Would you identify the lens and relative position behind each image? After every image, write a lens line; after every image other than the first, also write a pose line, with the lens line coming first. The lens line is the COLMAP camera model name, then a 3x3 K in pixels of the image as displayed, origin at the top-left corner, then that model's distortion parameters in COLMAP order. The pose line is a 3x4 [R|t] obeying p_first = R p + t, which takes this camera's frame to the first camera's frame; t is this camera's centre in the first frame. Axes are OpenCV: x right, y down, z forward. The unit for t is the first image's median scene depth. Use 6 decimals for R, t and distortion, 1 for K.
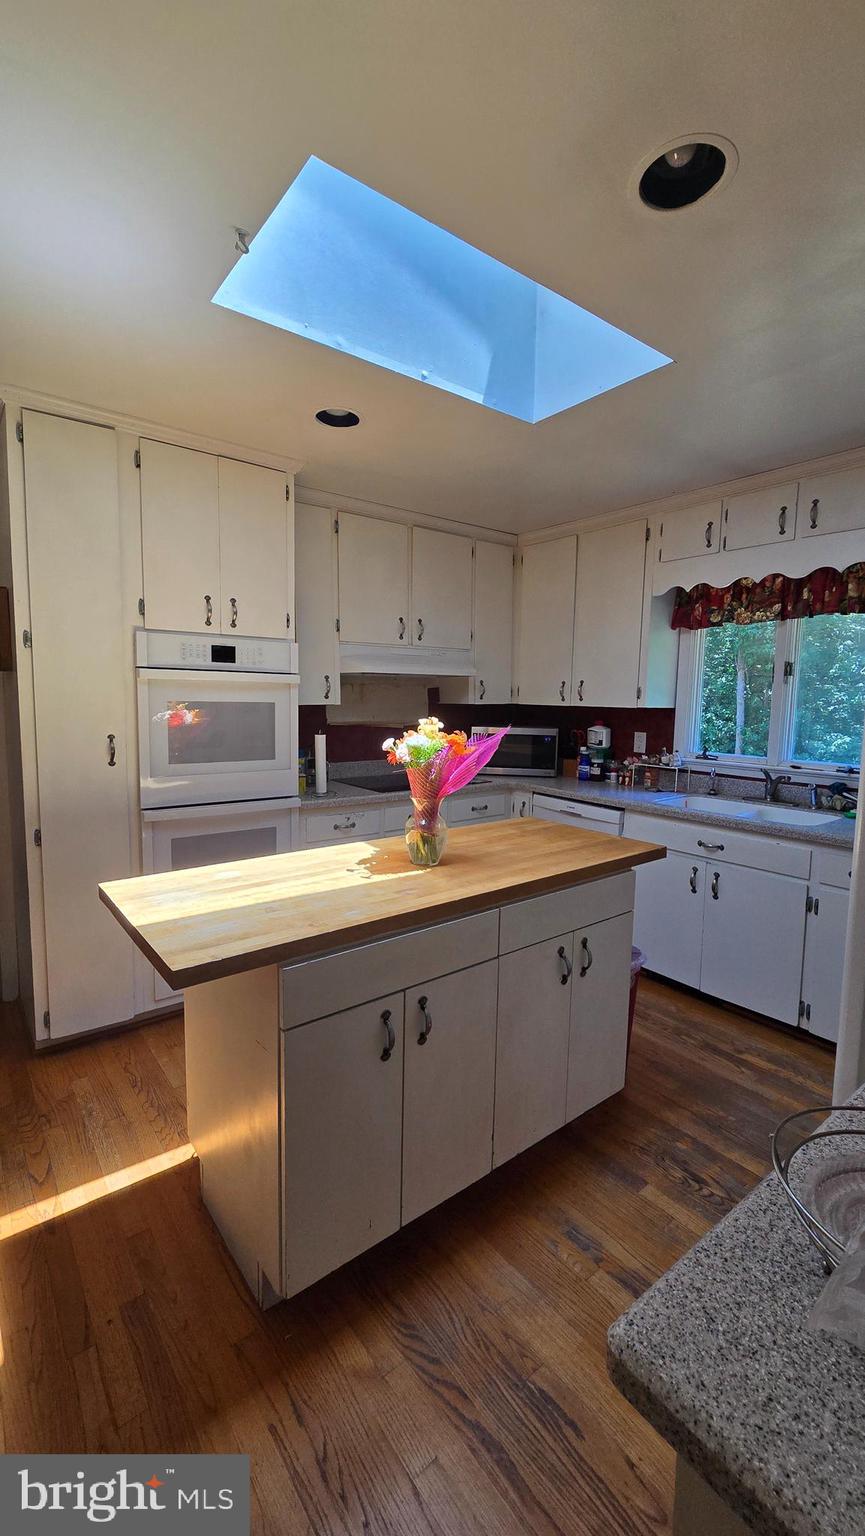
lens RADIAL K [[632.7, 0, 428.1], [0, 632.7, 760.5], [0, 0, 1]] dist [-0.000338, -0.000157]
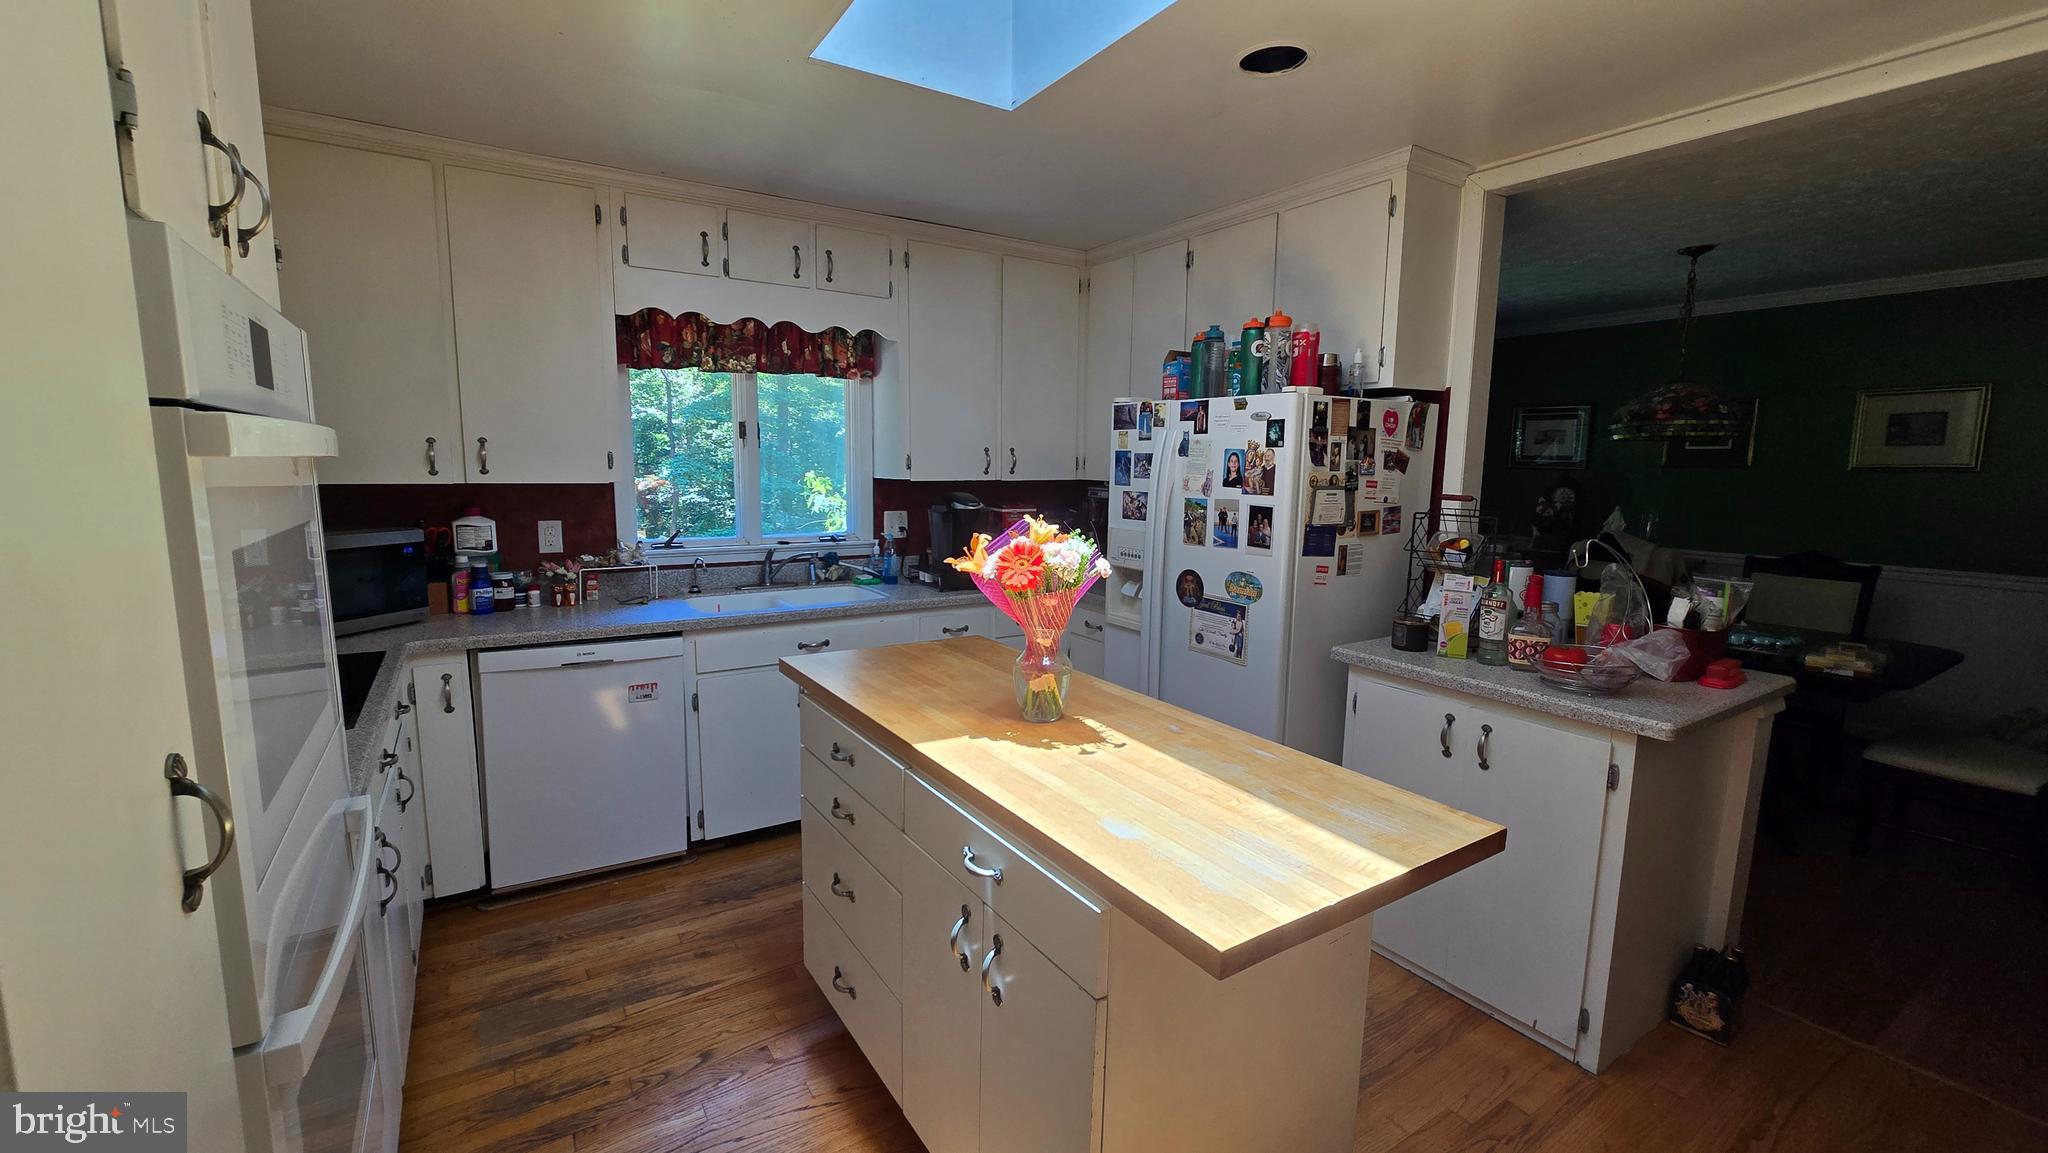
lens RADIAL K [[837.1, 0, 1021.3], [0, 837.1, 578.7], [0, 0, 1]] dist [-0.000250, 0.000021]
pose [[0.086863, -0.155287, 0.984043, -0.686163], [0.091497, 0.984845, 0.147337, -0.101917], [-0.992010, 0.077239, 0.099755, 0.681272]]
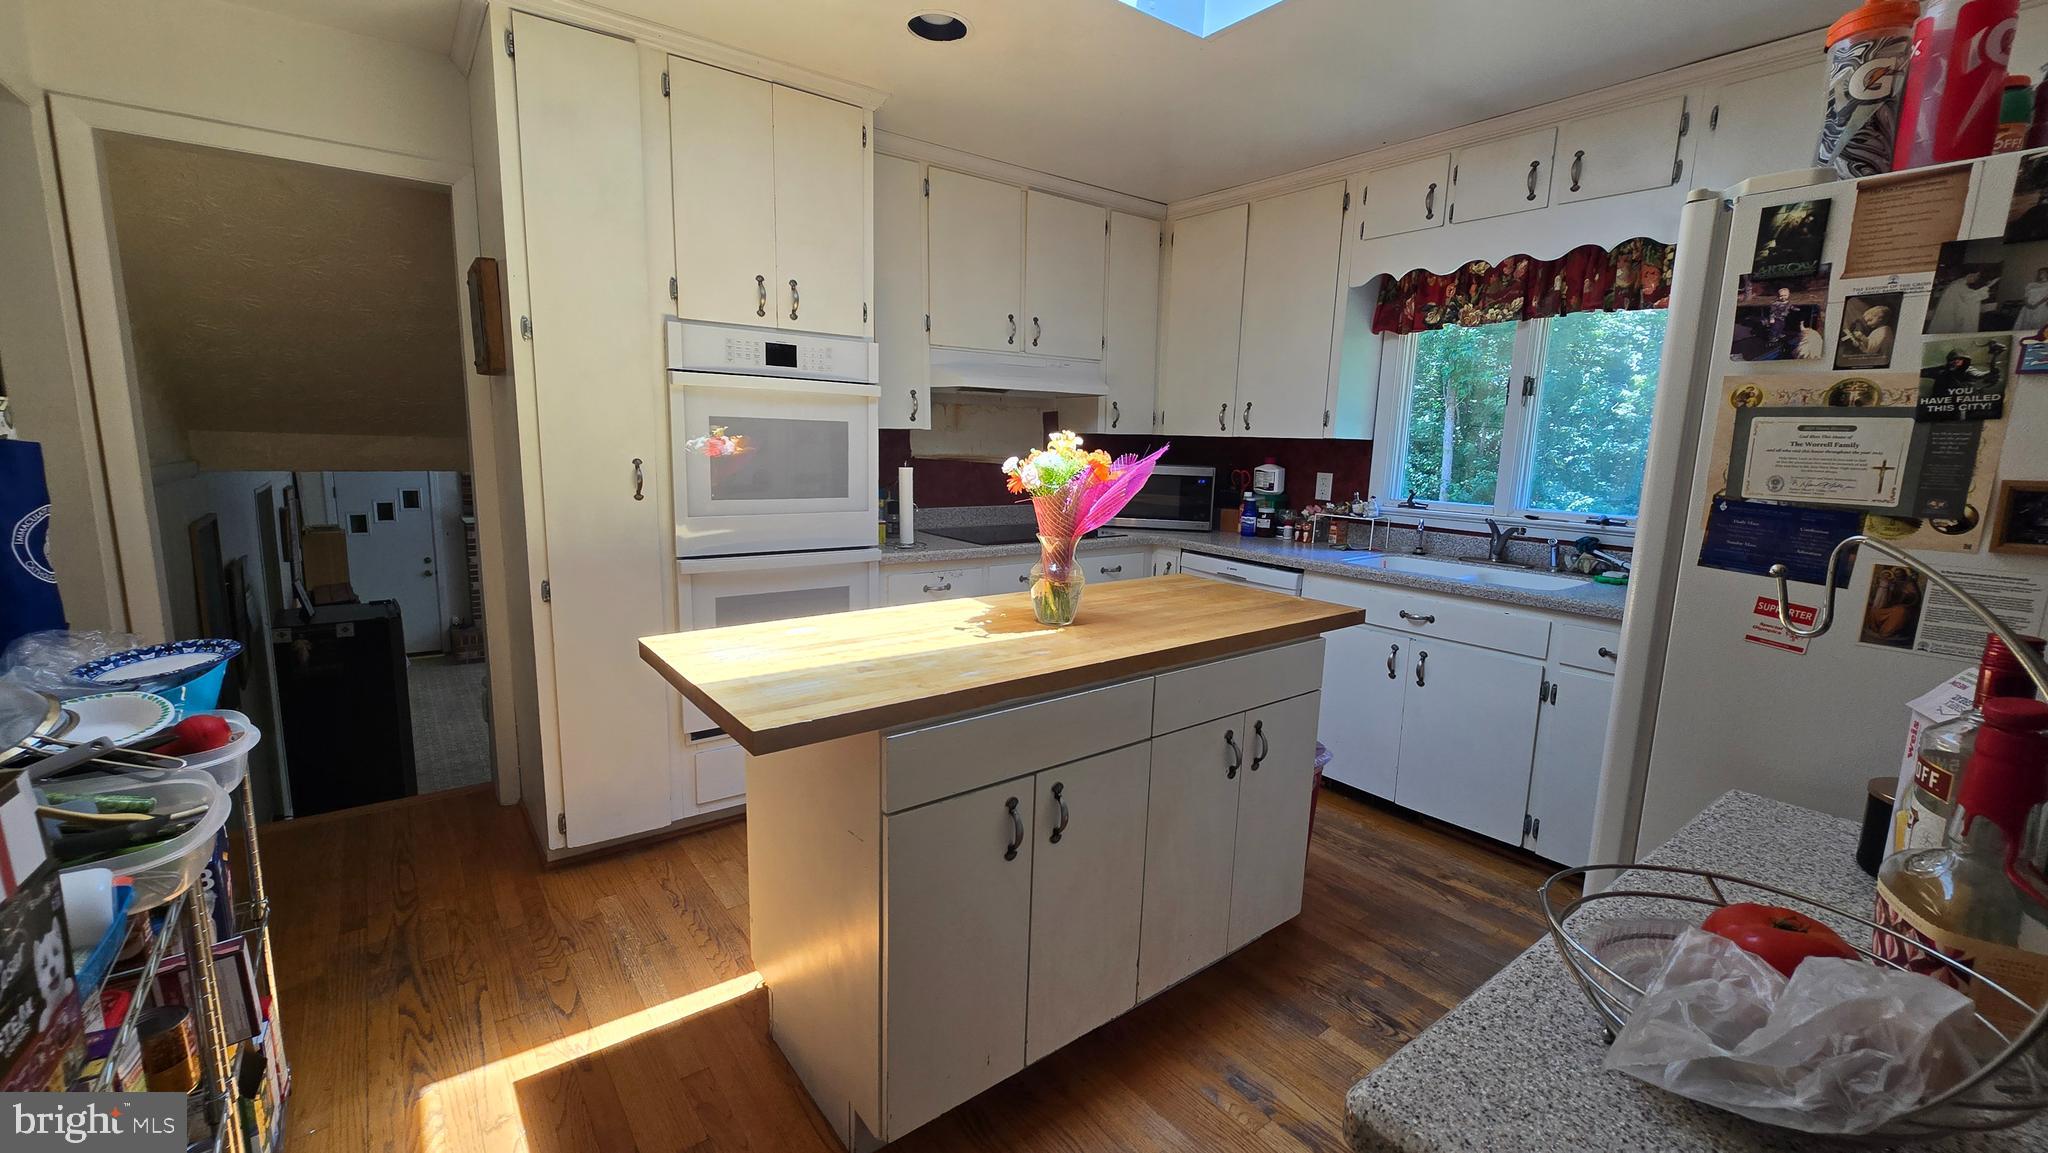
lens RADIAL K [[837.1, 0, 1021.3], [0, 837.1, 578.7], [0, 0, 1]] dist [-0.000250, 0.000021]
pose [[0.999918, 0.011418, -0.005783, -0.029805], [-0.011025, 0.997896, 0.063897, 0.032571], [0.006500, -0.063828, 0.997940, -0.012049]]
